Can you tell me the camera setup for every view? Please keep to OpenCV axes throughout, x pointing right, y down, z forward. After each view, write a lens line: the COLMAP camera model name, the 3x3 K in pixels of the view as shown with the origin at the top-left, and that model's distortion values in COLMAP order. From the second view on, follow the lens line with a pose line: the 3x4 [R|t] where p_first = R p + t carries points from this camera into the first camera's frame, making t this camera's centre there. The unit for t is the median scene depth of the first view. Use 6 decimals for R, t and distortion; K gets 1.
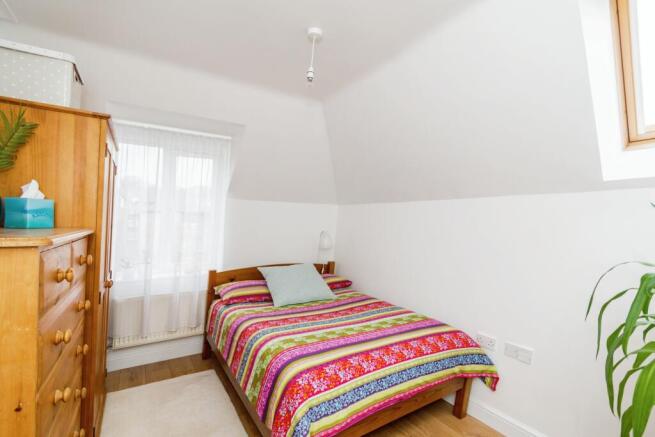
lens RADIAL K [[308.4, 0, 327.5], [0, 308.4, 218.5], [0, 0, 1]] dist [0.000738, 0.000061]
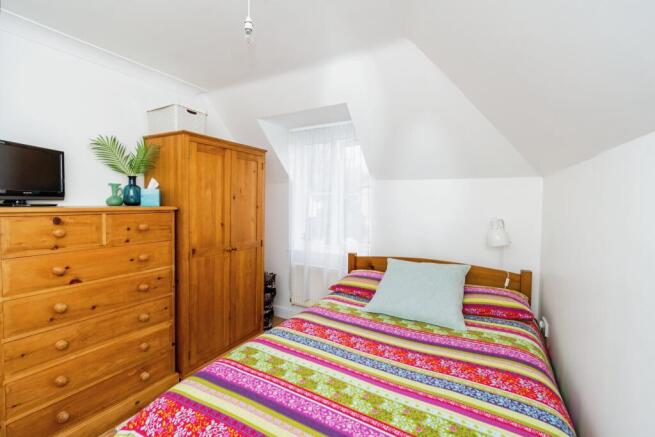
lens RADIAL K [[285.5, 0, 326.9], [0, 285.5, 209.0], [0, 0, 1]] dist [0.000778, 0.000070]
pose [[0.493334, 0.012323, -0.869753, 0.429147], [0.001352, 0.999888, 0.014934, 0.021690], [0.869839, -0.008543, 0.493262, 0.599663]]
